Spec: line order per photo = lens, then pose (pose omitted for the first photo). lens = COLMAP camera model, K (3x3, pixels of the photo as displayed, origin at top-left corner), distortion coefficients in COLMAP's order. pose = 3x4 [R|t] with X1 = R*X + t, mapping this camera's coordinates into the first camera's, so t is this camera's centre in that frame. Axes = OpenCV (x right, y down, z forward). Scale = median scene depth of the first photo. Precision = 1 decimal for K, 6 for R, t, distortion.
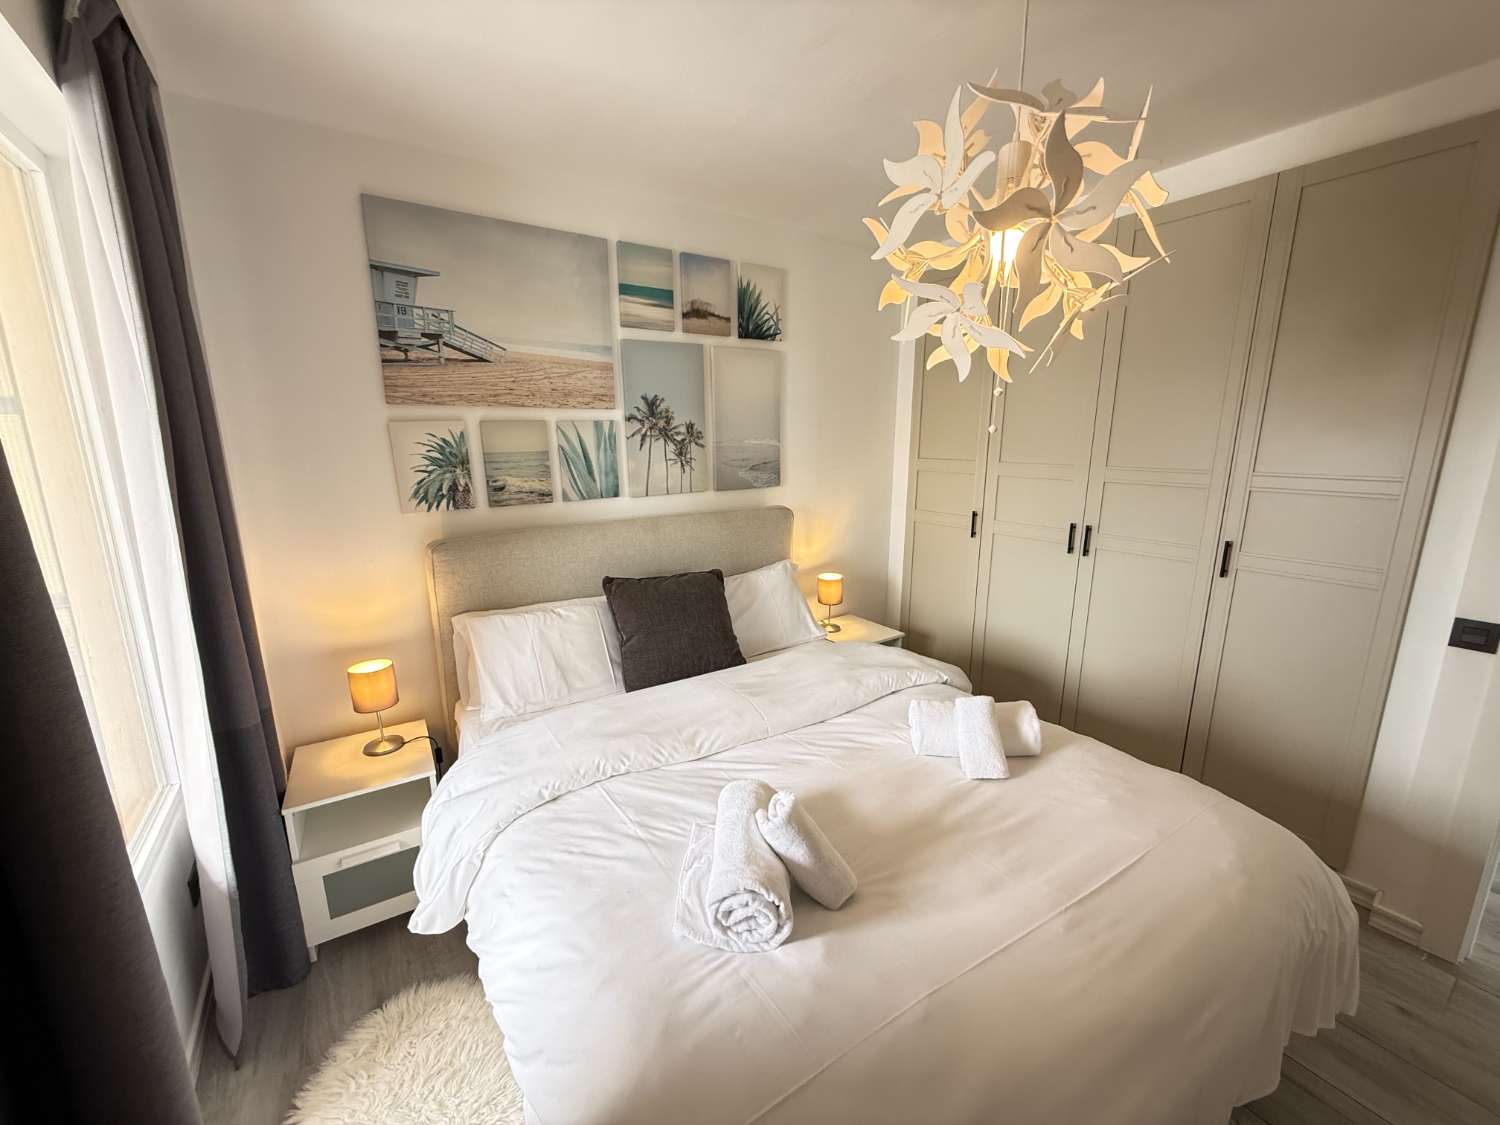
lens RADIAL K [[597.5, 0, 743.9], [0, 597.5, 564.7], [0, 0, 1]] dist [0.000192, -0.000134]
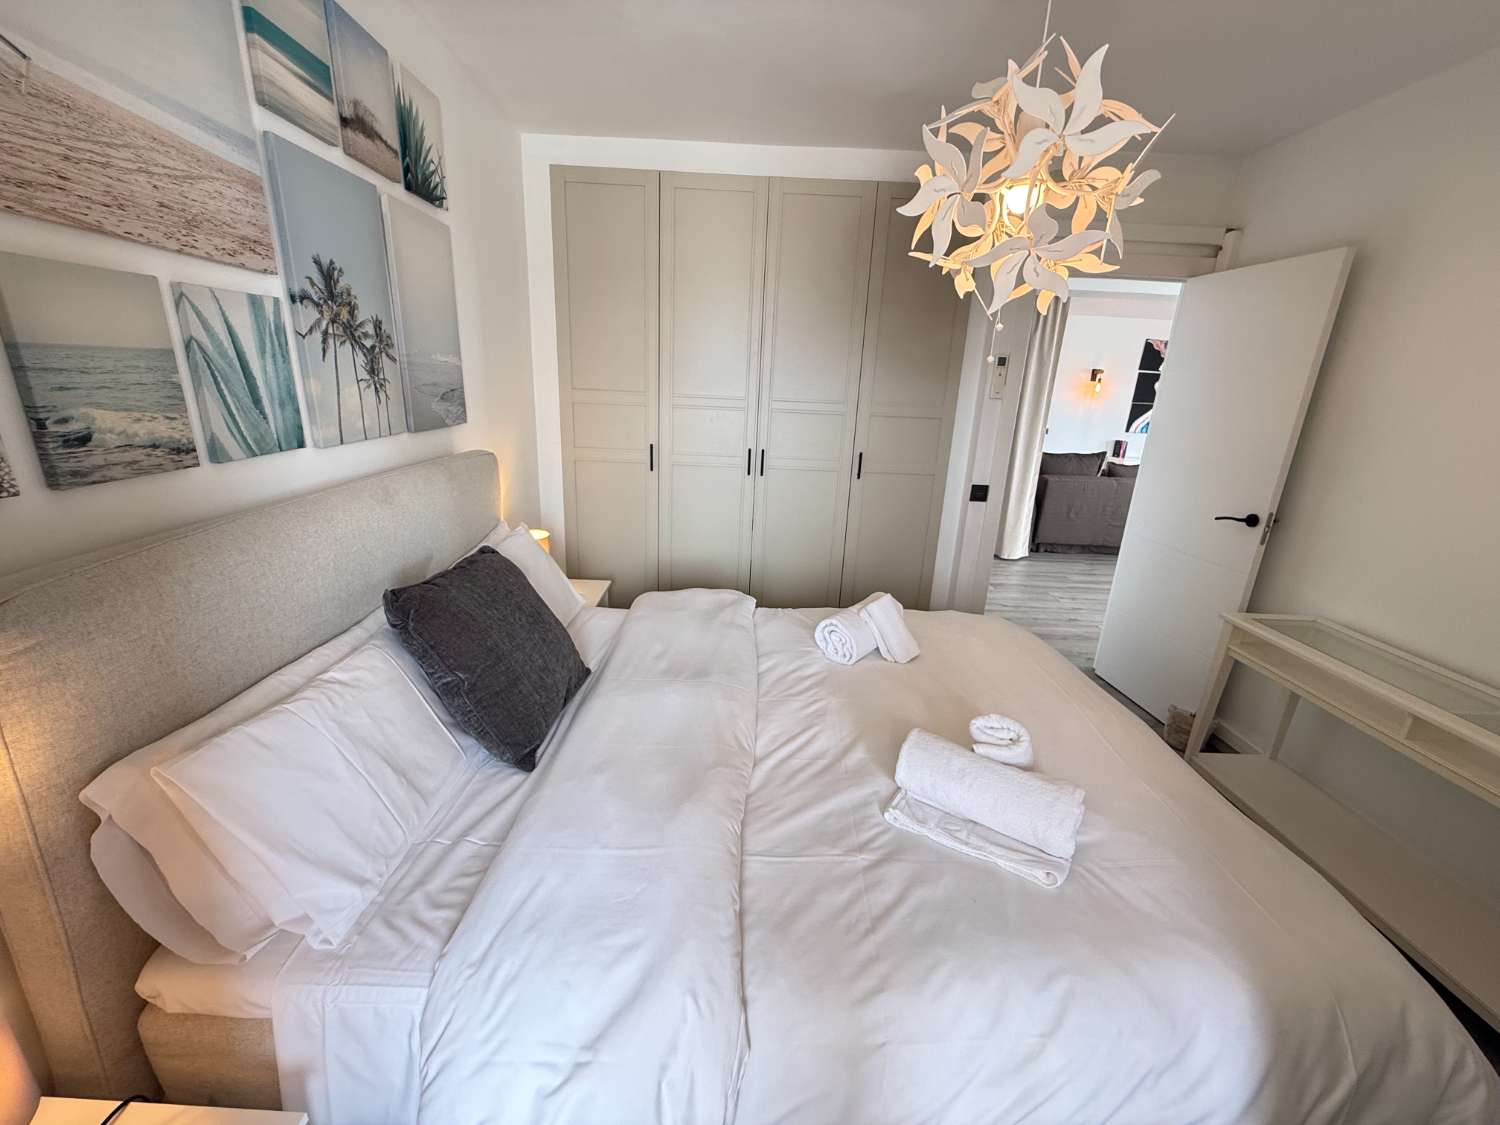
lens RADIAL K [[597.5, 0, 748.2], [0, 597.5, 561.4], [0, 0, 1]] dist [0.000192, -0.000134]
pose [[0.541675, -0.211507, 0.813543, -0.461051], [0.131827, 0.977226, 0.166288, -0.051432], [-0.830186, 0.017173, 0.557221, 0.378515]]
